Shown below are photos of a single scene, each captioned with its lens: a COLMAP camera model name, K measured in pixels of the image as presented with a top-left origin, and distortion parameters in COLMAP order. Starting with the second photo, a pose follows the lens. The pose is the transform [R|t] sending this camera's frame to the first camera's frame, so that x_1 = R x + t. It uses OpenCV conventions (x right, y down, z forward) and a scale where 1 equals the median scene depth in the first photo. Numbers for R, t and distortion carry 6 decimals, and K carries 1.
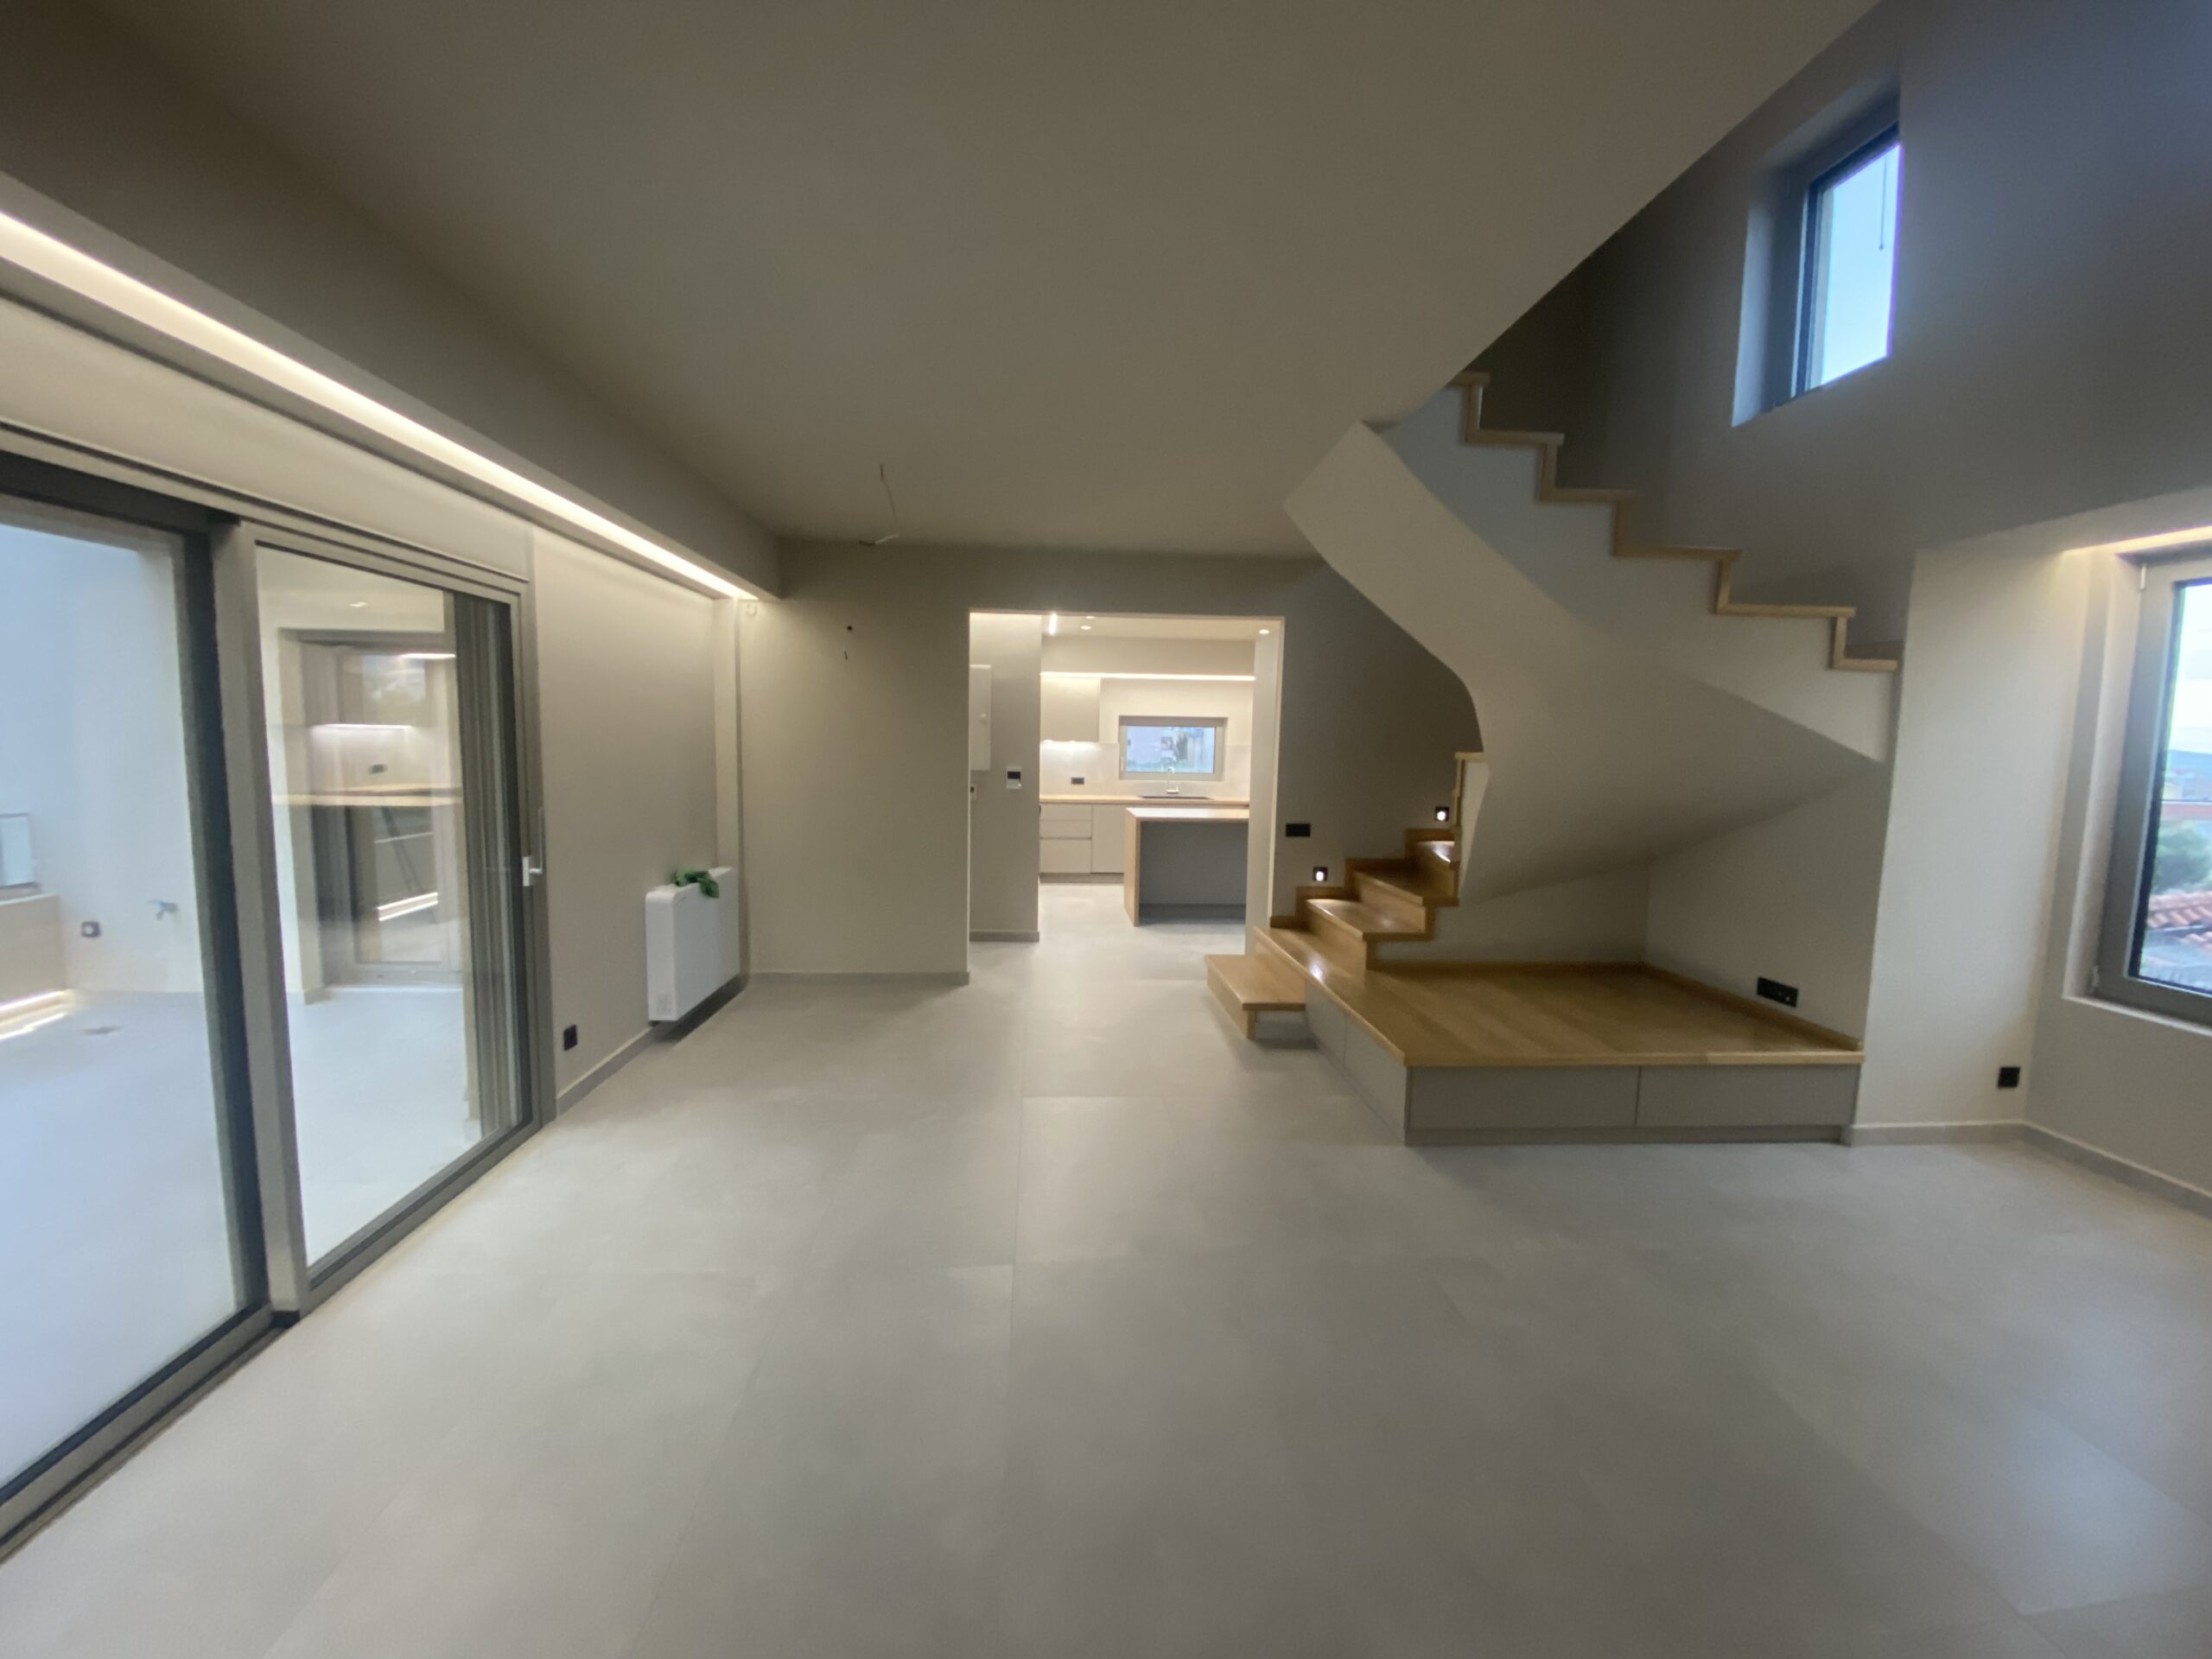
lens RADIAL K [[882.6, 0, 1106.0], [0, 882.6, 829.5], [0, 0, 1]] dist [0.022382, -0.027706]
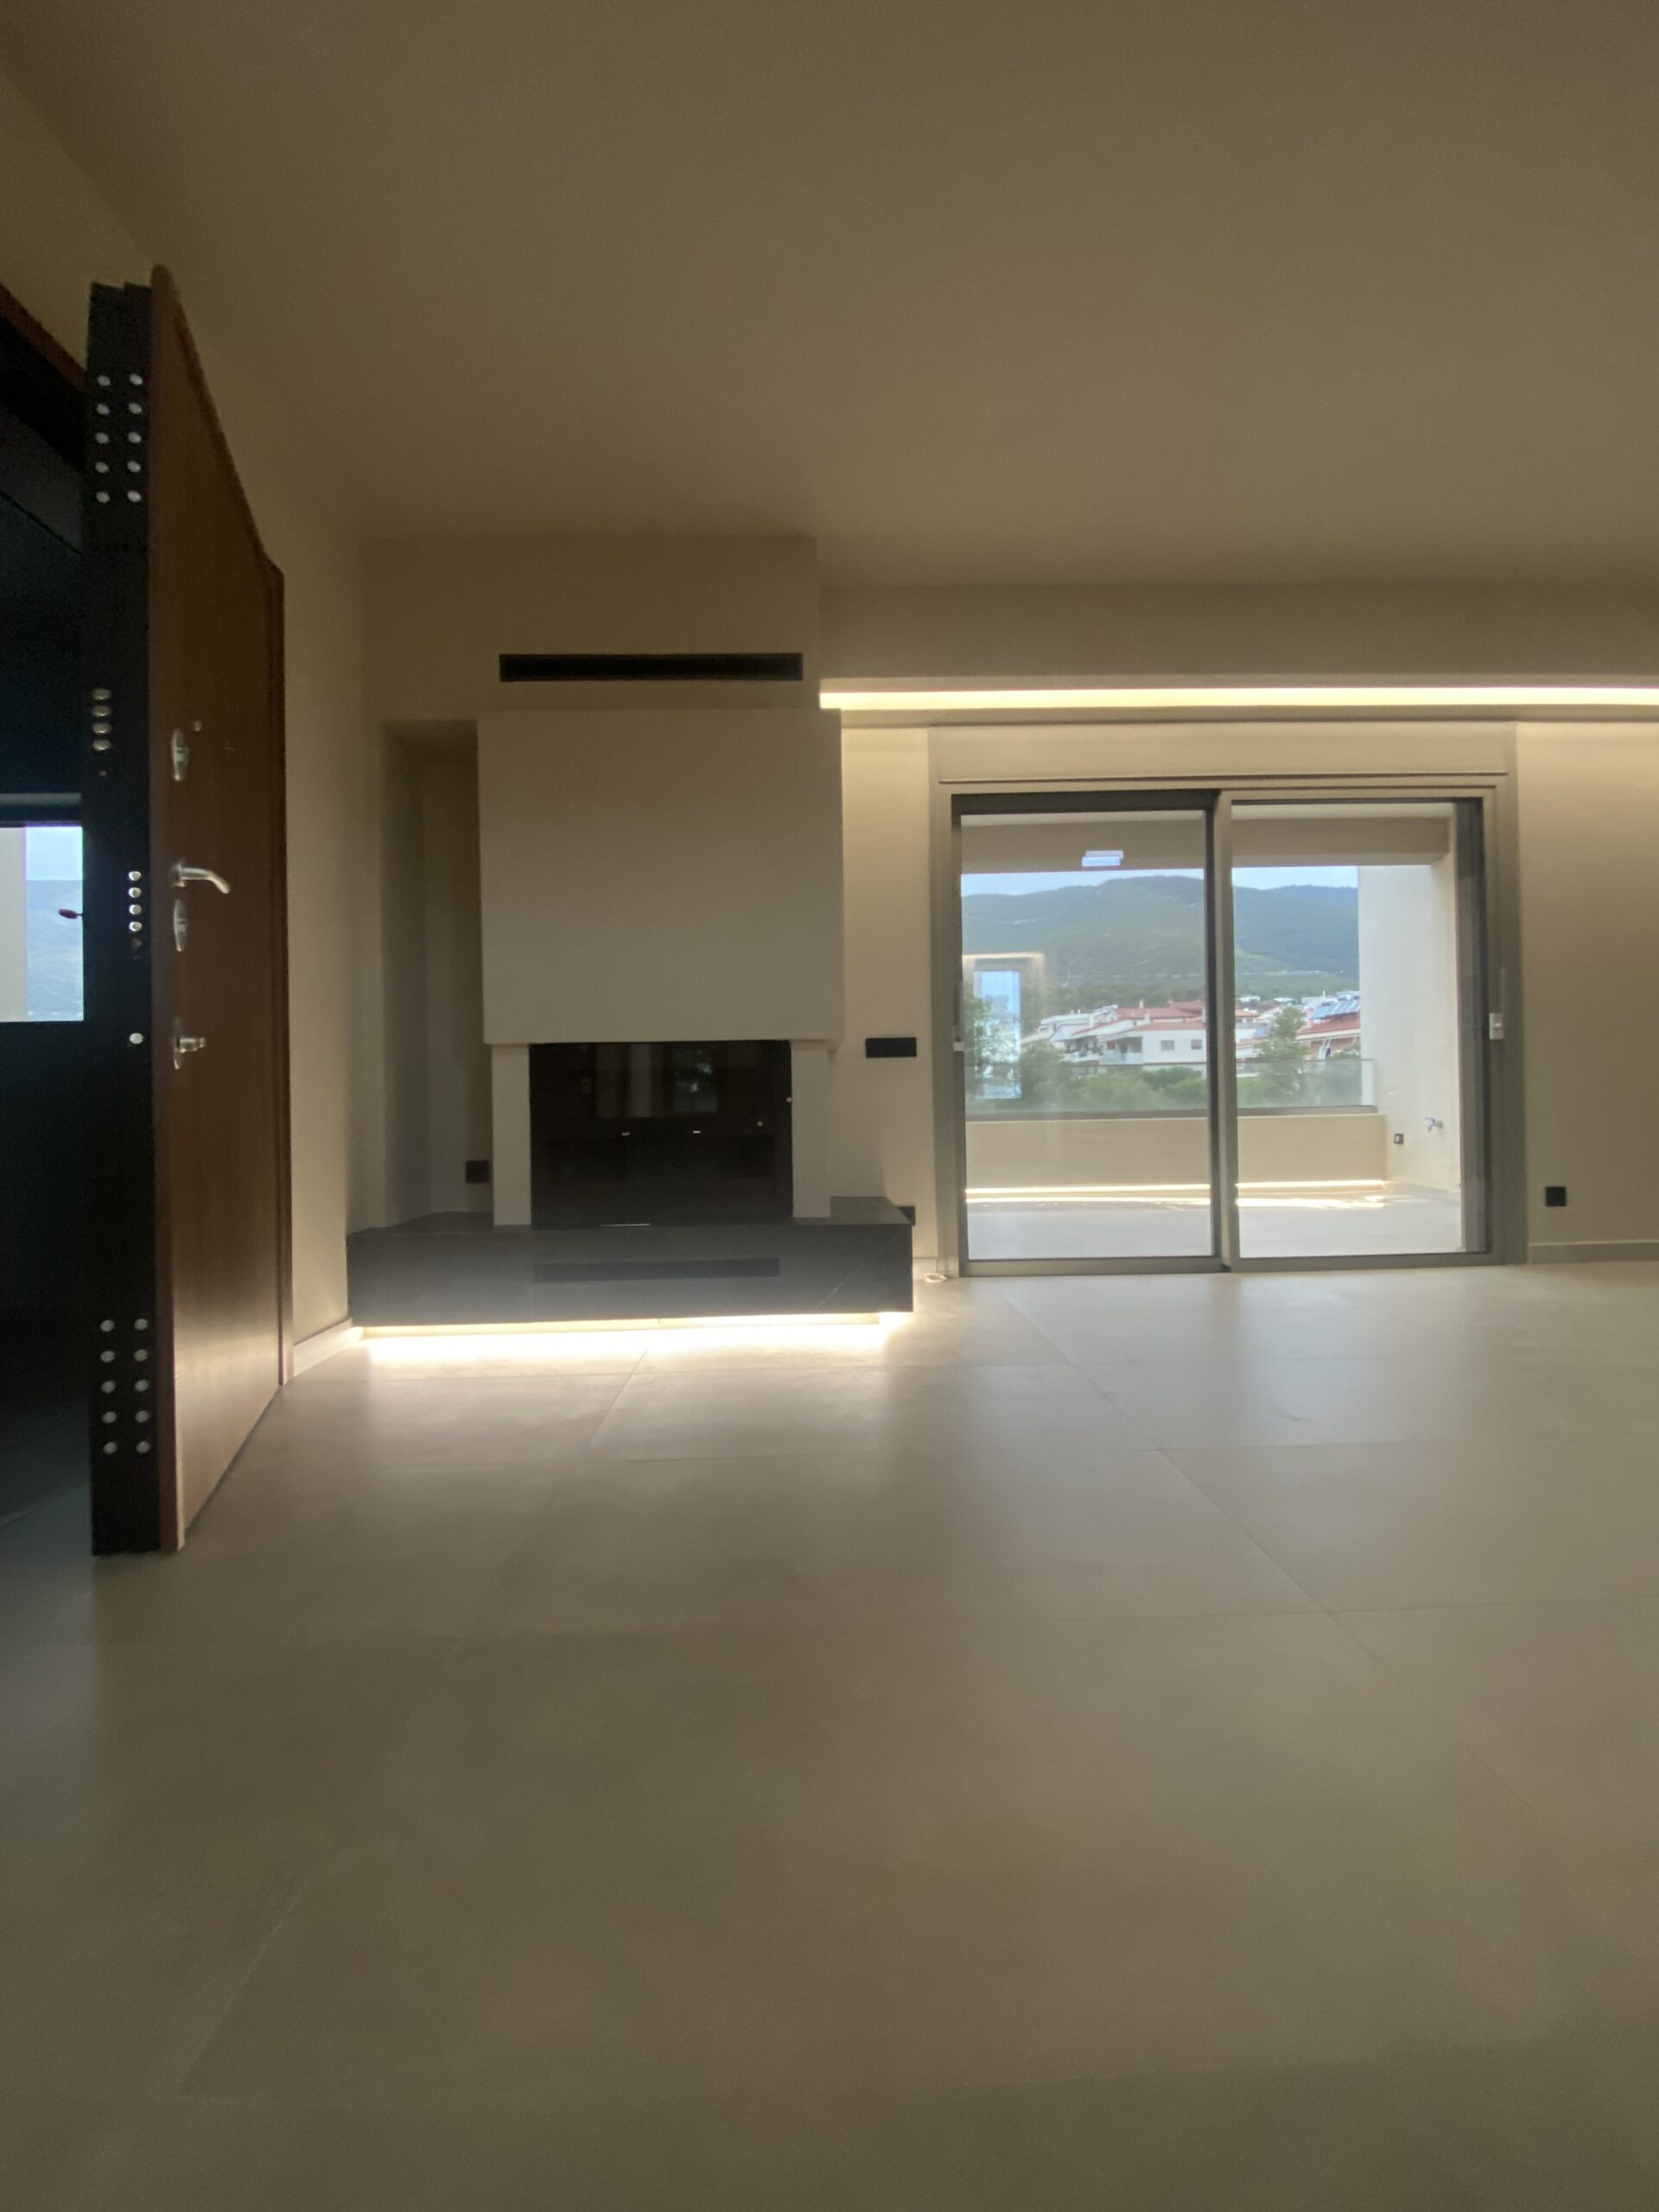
lens RADIAL K [[900.0, 0, 834.1], [0, 900.0, 1098.0], [0, 0, 1]] dist [0.028939, -0.027105]
pose [[-0.046268, -0.019465, -0.998739, 0.230740], [-0.077011, 0.996904, -0.015862, 0.094033], [0.995956, 0.076180, -0.047623, 0.091950]]
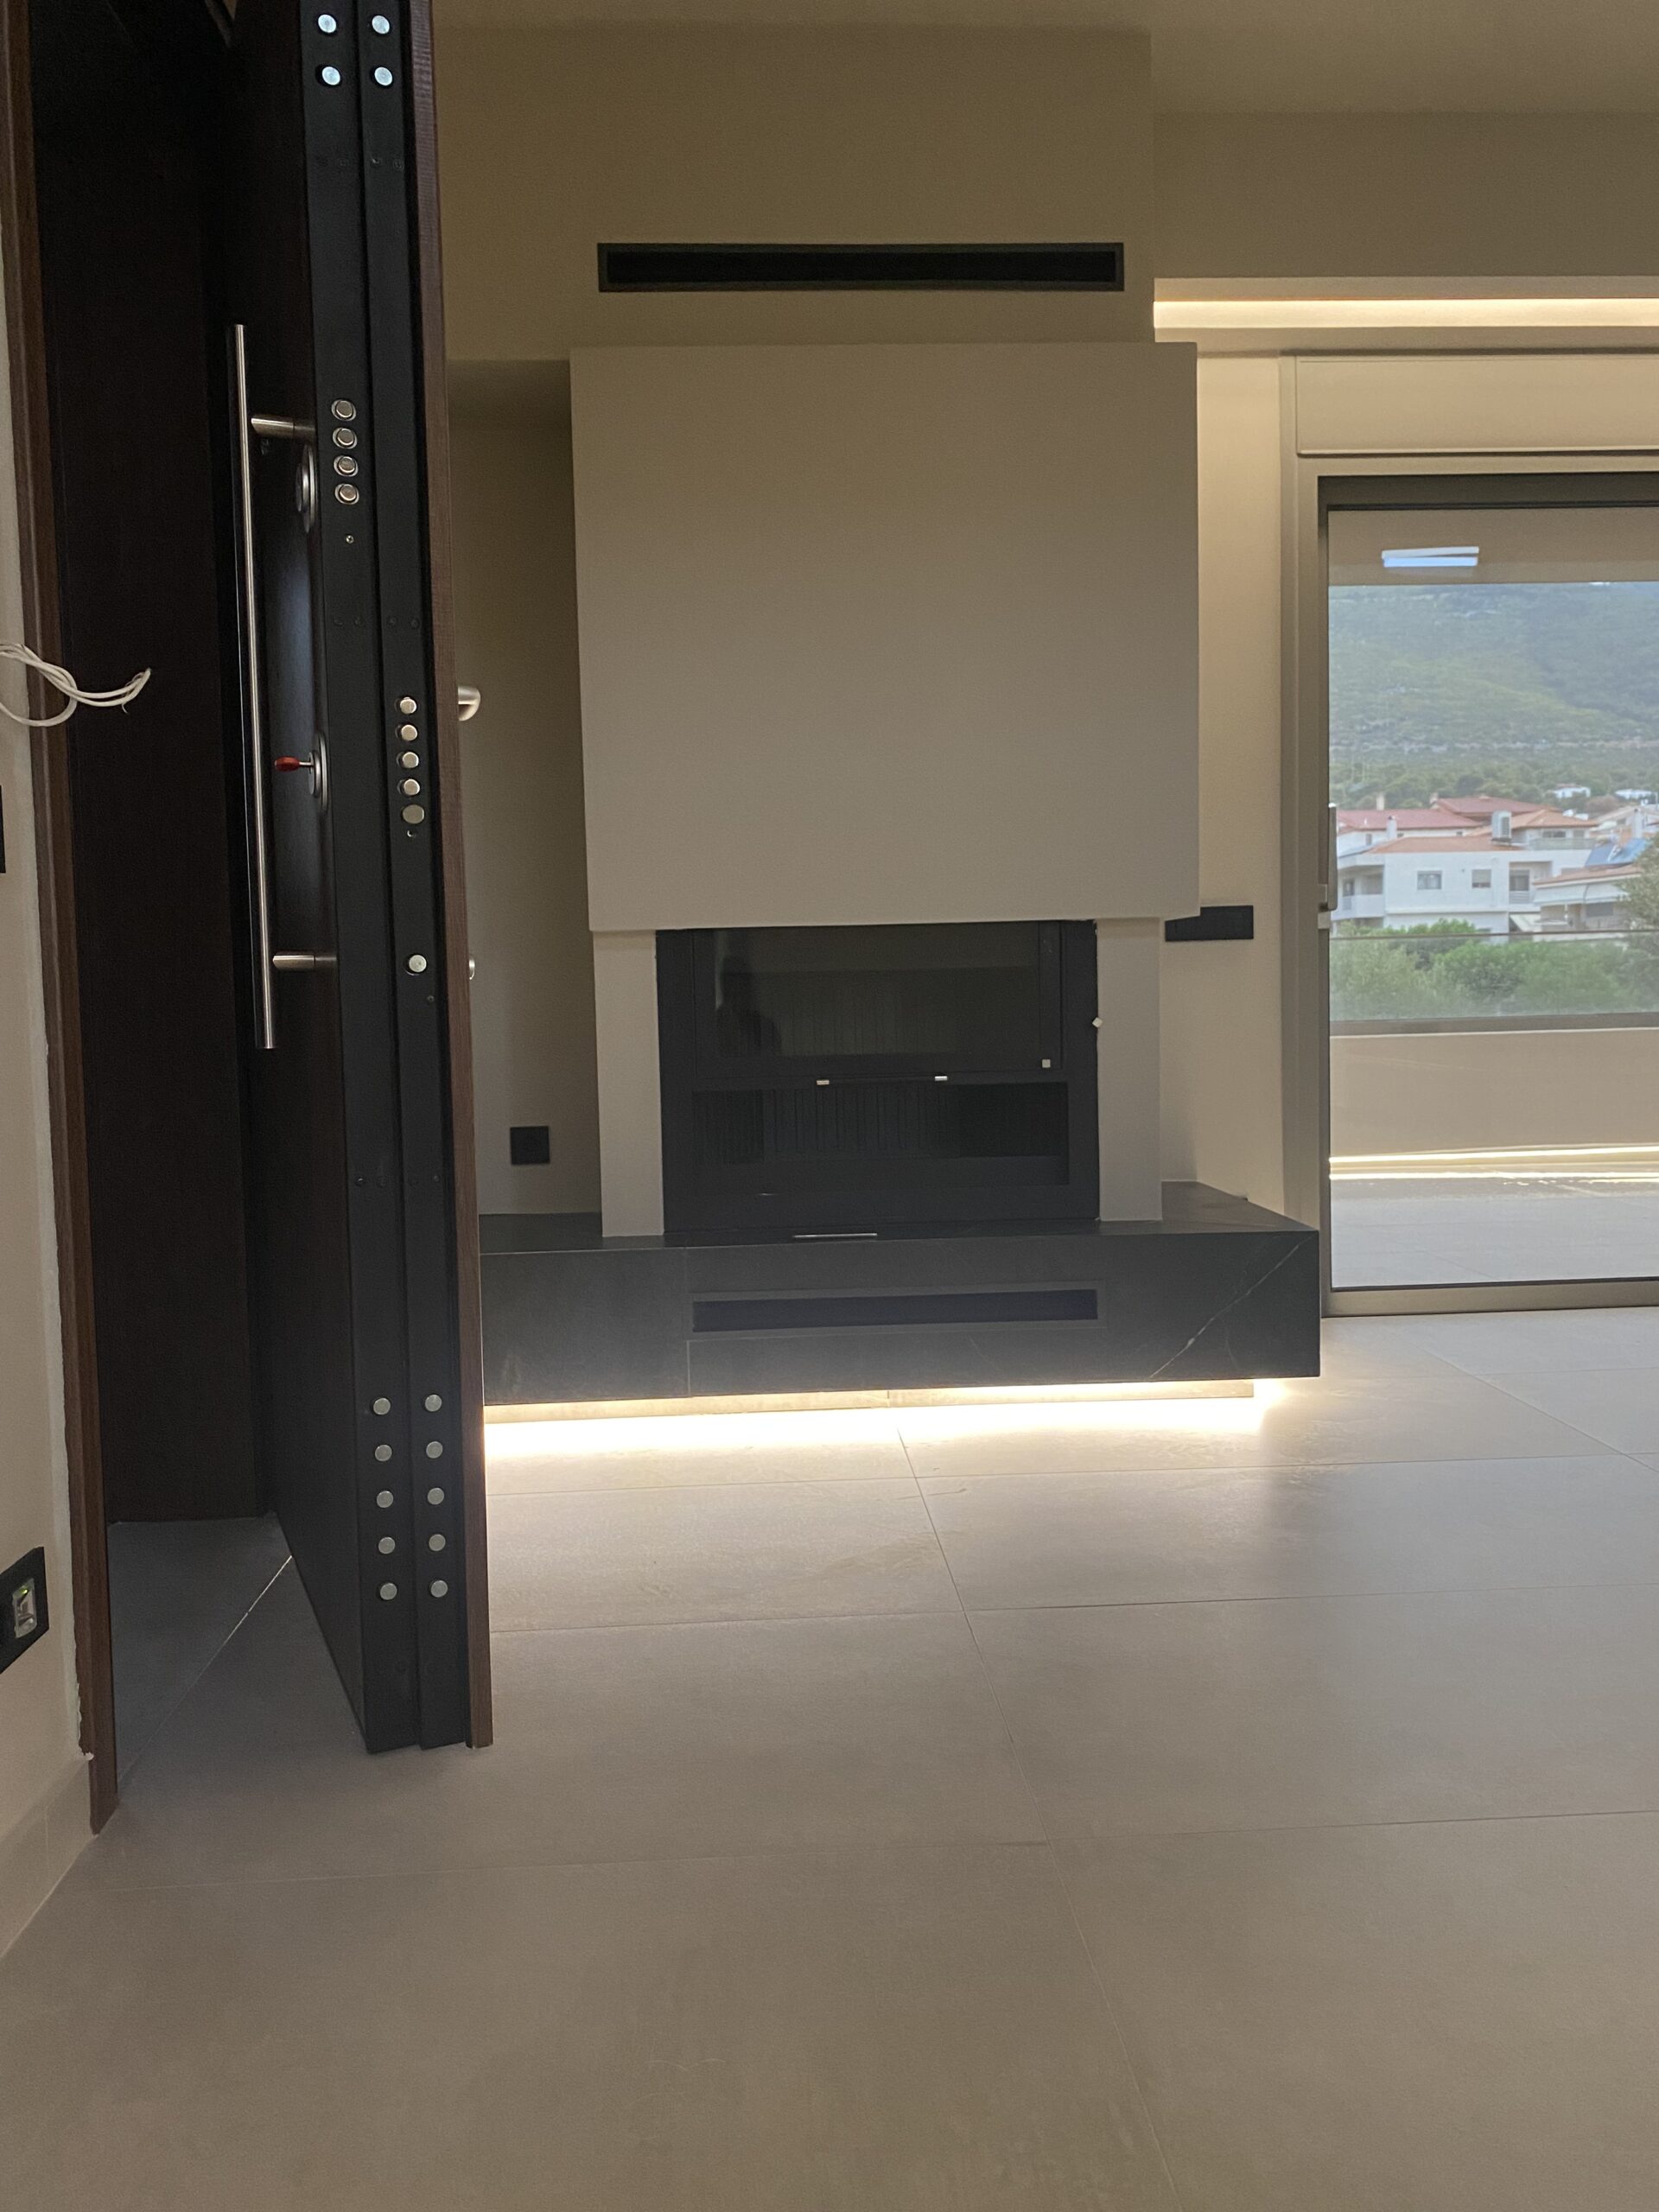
lens RADIAL K [[1676.0, 0, 846.0], [0, 1676.0, 1094.6], [0, 0, 1]] dist [0.001394, -0.007113]
pose [[-0.025554, 0.048078, -0.998517, 0.270833], [-0.071003, 0.996233, 0.049786, 0.092107], [0.997149, 0.072170, -0.022044, 0.001473]]
